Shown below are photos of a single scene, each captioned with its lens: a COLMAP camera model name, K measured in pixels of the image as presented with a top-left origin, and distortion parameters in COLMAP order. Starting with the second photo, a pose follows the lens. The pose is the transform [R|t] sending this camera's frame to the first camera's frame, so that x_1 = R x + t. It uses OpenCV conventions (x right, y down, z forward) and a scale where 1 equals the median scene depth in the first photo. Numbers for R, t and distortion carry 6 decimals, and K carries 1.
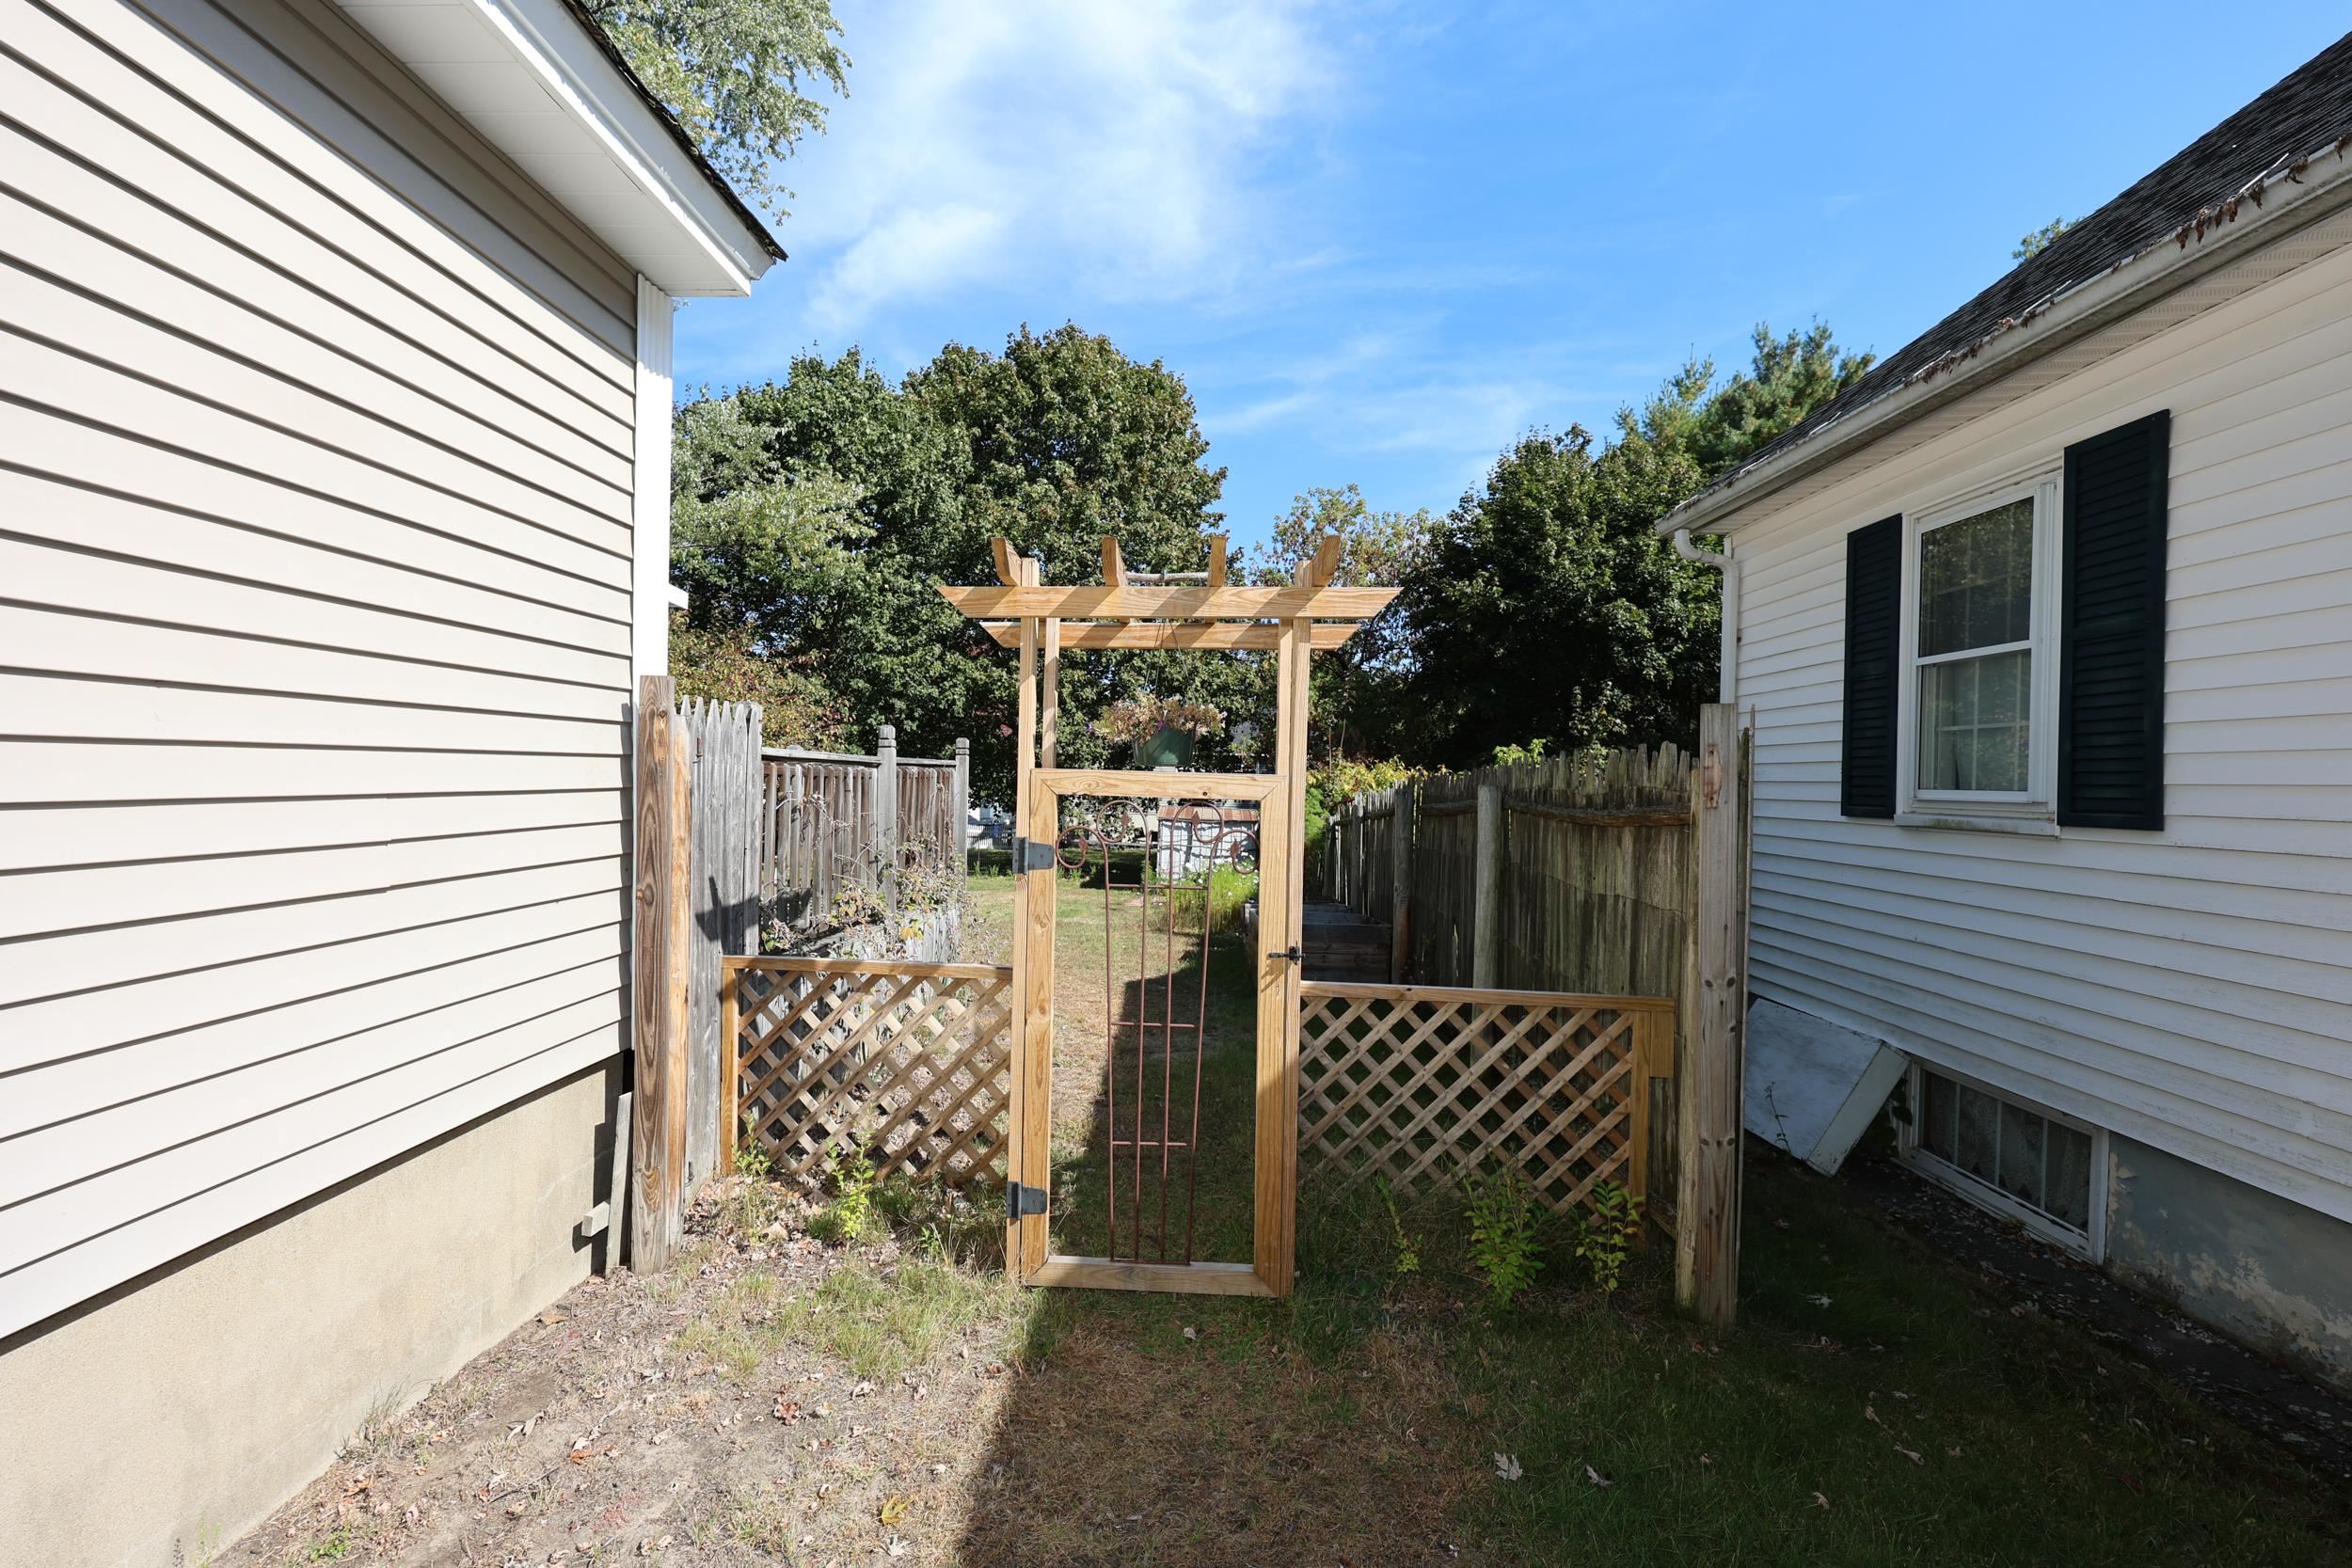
lens RADIAL K [[981.0, 0, 1169.9], [0, 981.0, 789.3], [0, 0, 1]] dist [-0.000127, -0.000063]
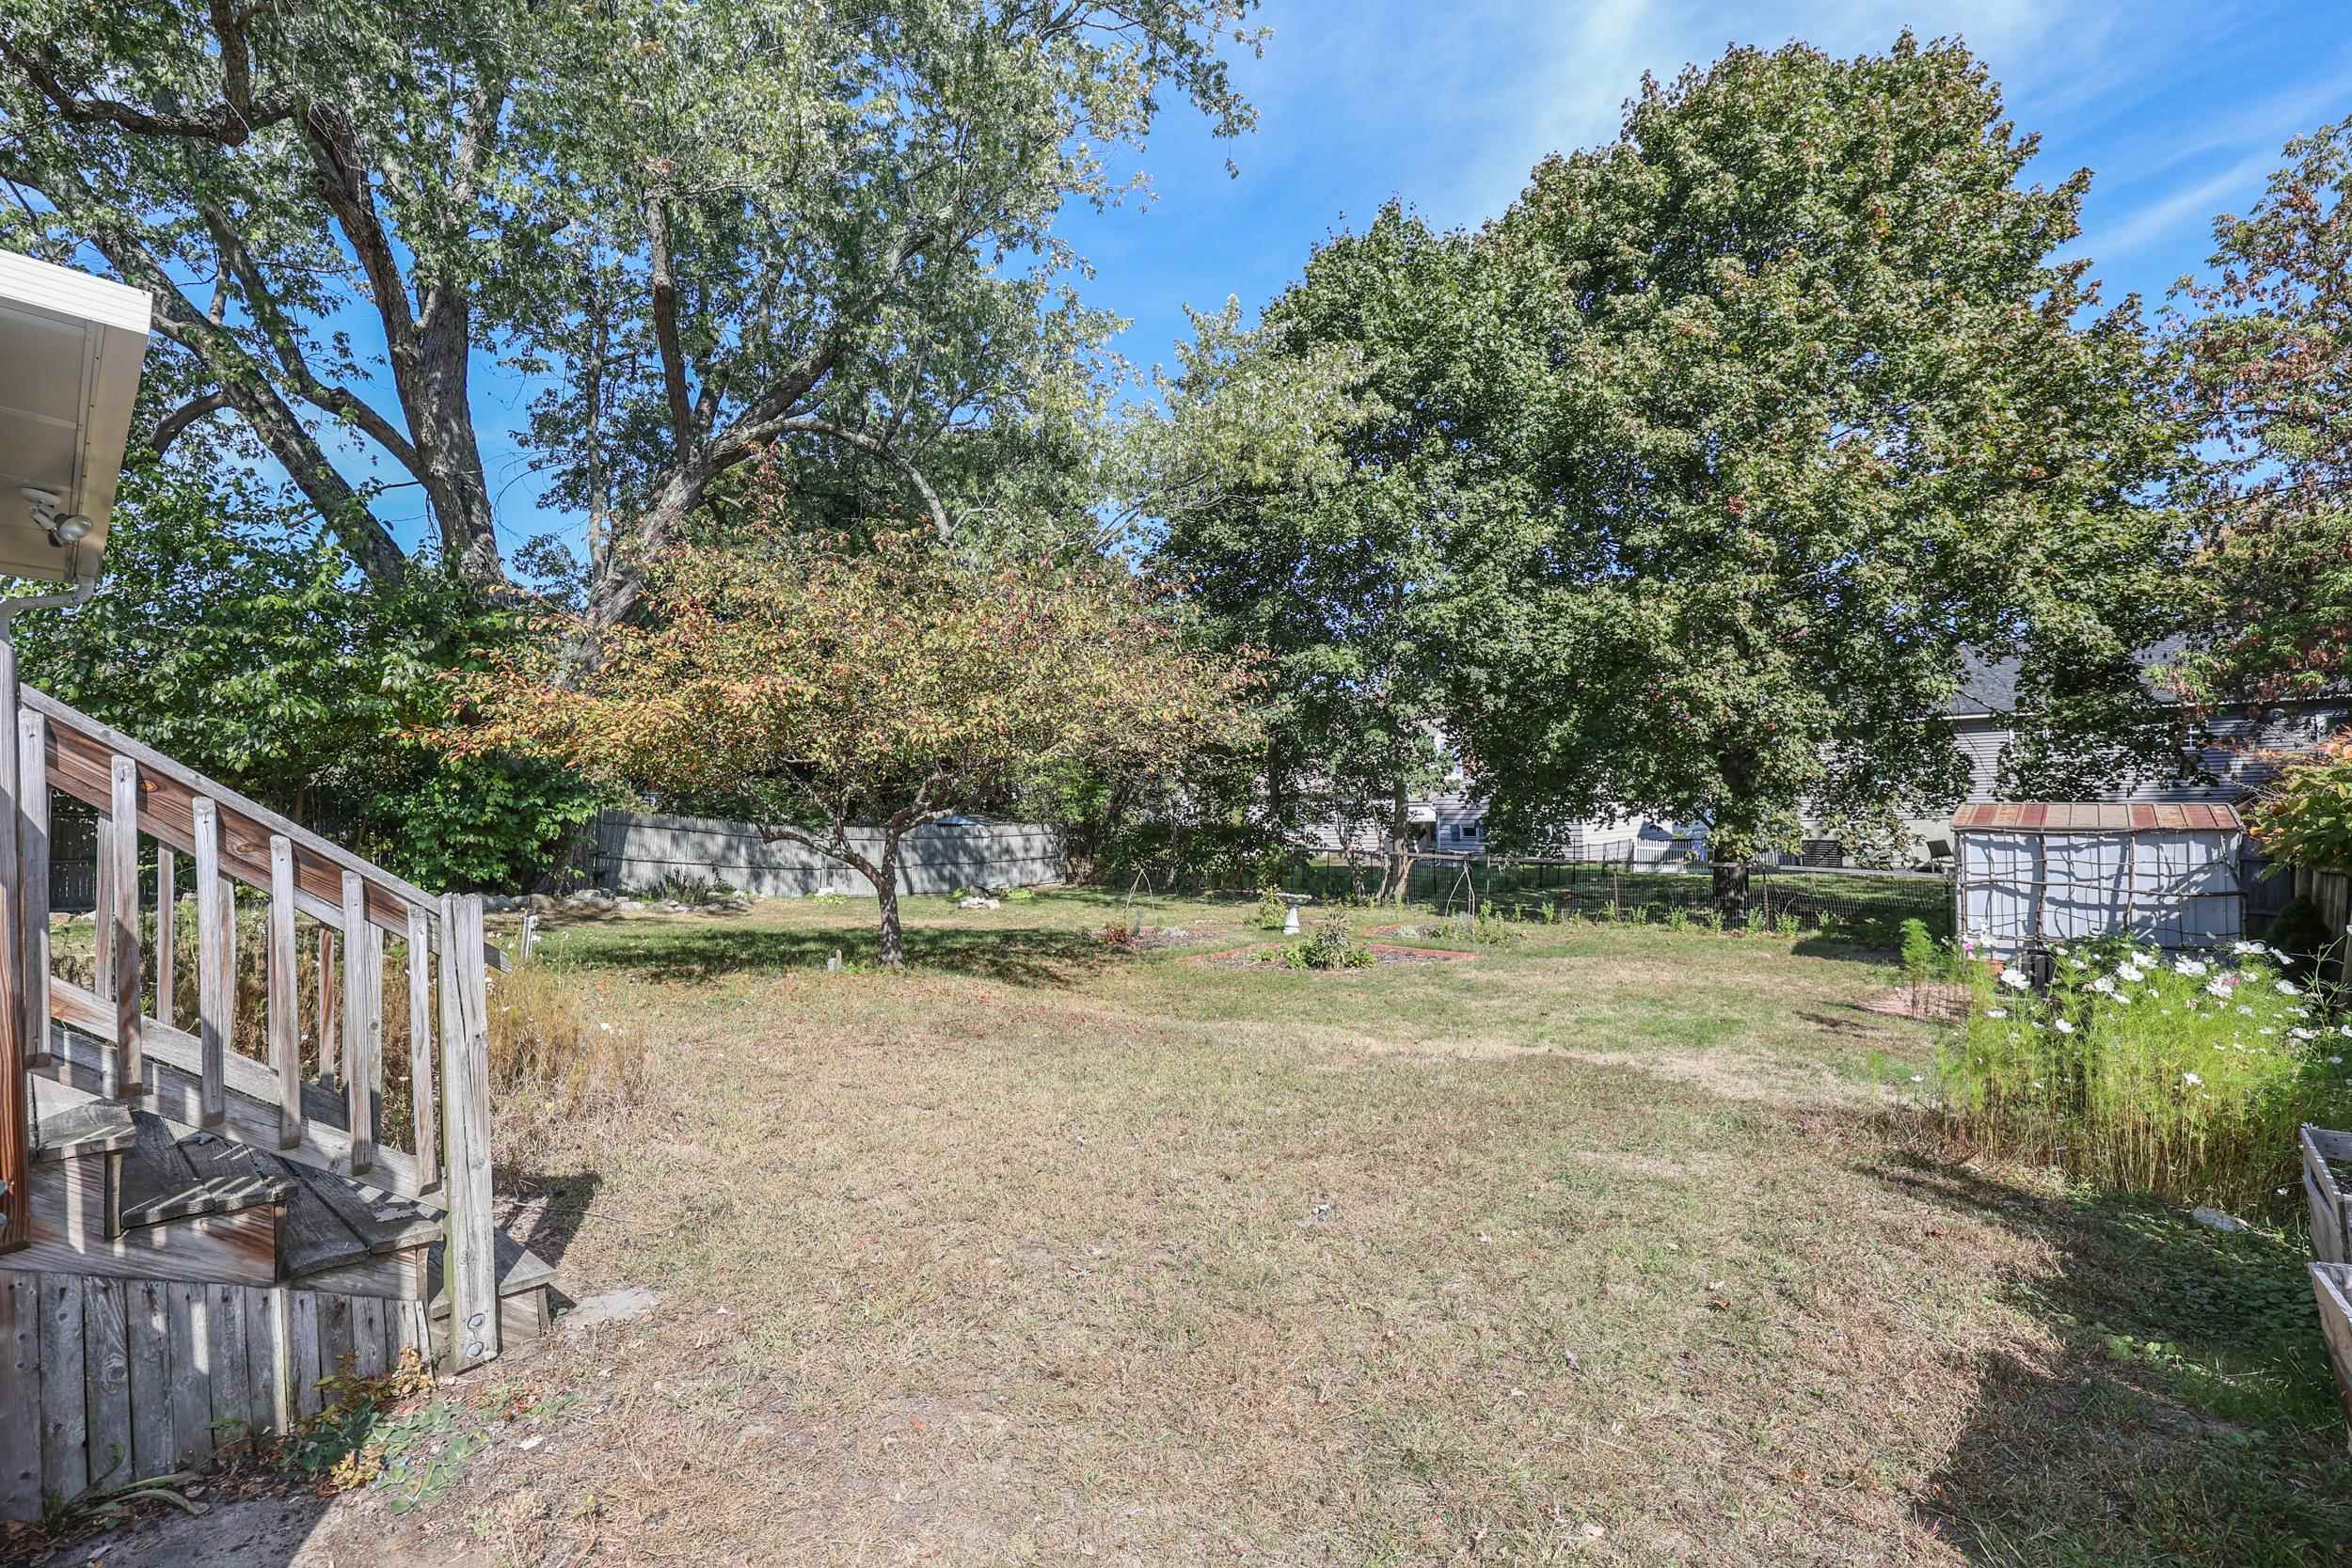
lens RADIAL K [[992.7, 0, 1178.2], [0, 992.7, 765.7], [0, 0, 1]] dist [0.001628, 0.000311]
pose [[0.761232, -0.060353, -0.645665, 0.014784], [0.034866, 0.998029, -0.052184, 0.009500], [0.647541, 0.017212, 0.761836, 0.309137]]
